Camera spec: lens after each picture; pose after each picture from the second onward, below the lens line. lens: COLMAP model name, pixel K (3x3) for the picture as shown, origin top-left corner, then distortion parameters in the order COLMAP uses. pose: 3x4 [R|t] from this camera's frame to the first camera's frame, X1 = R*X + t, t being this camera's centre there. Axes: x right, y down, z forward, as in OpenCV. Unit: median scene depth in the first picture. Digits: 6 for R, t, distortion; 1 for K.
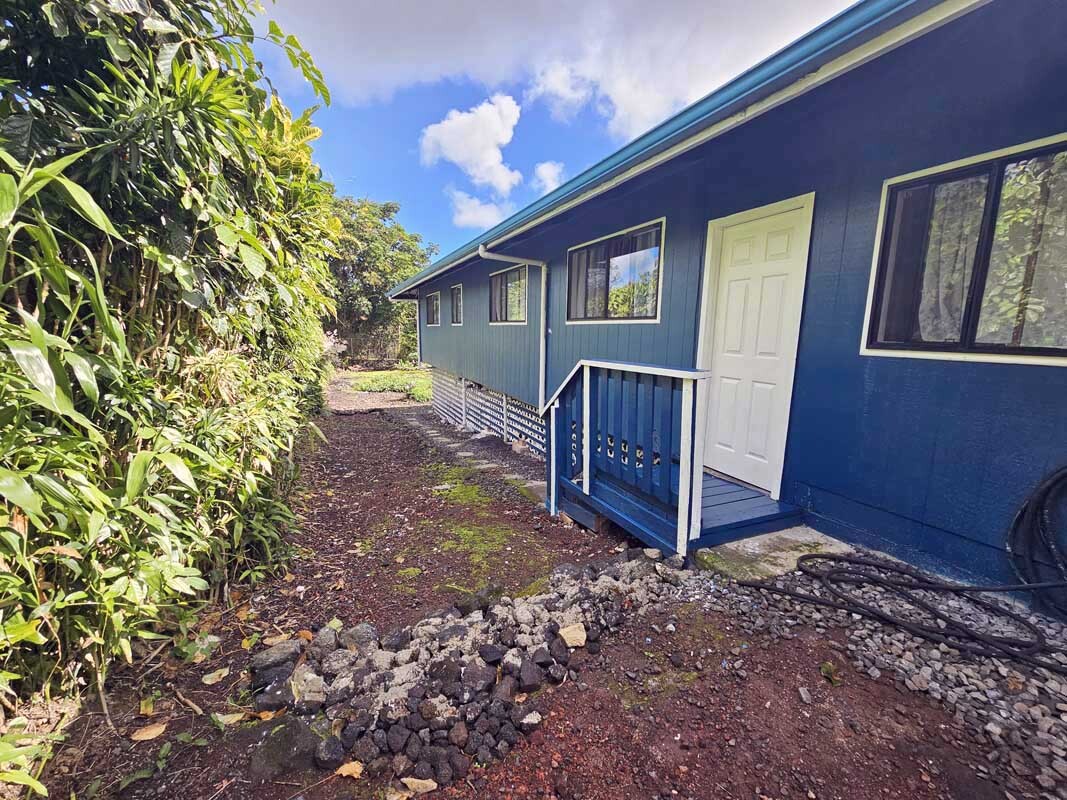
lens RADIAL K [[452.9, 0, 533.5], [0, 452.9, 400.0], [0, 0, 1]] dist [0.000523, 0.000315]
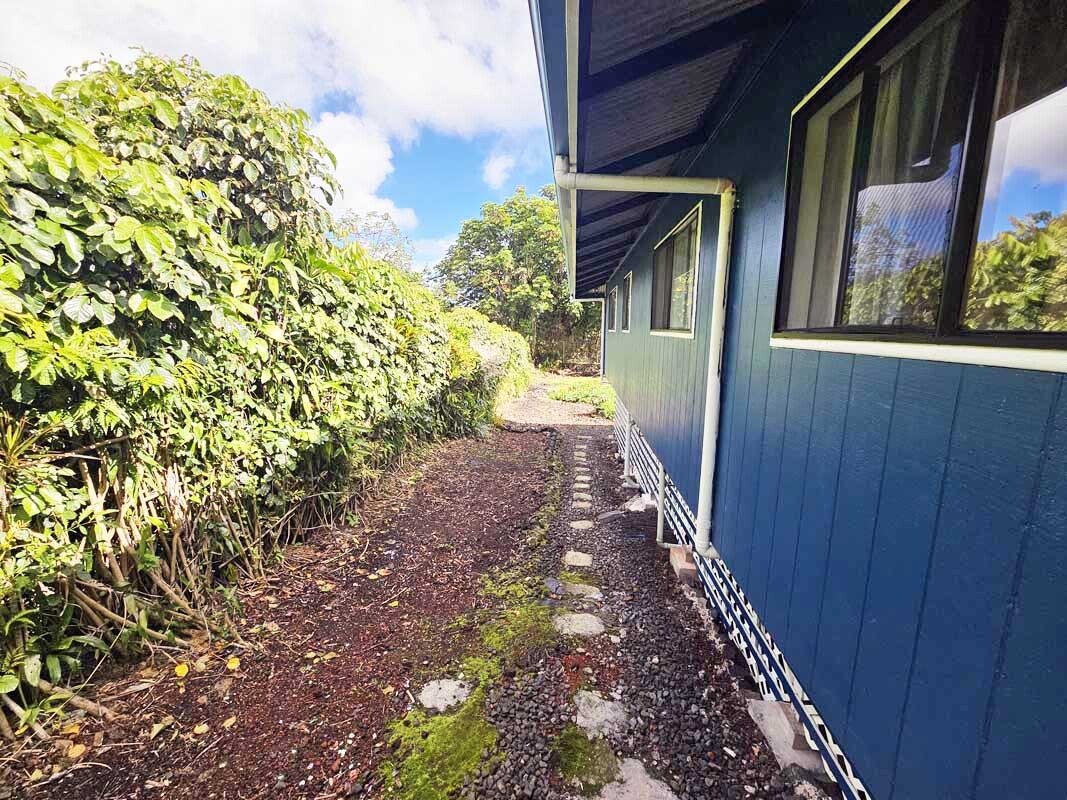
lens RADIAL K [[437.6, 0, 533.1], [0, 437.6, 402.8], [0, 0, 1]] dist [-0.003085, 0.002315]
pose [[0.866892, 0.071336, -0.493365, 0.066814], [-0.064798, 0.997436, 0.030364, -0.100342], [0.494266, 0.005647, 0.869292, 0.513657]]
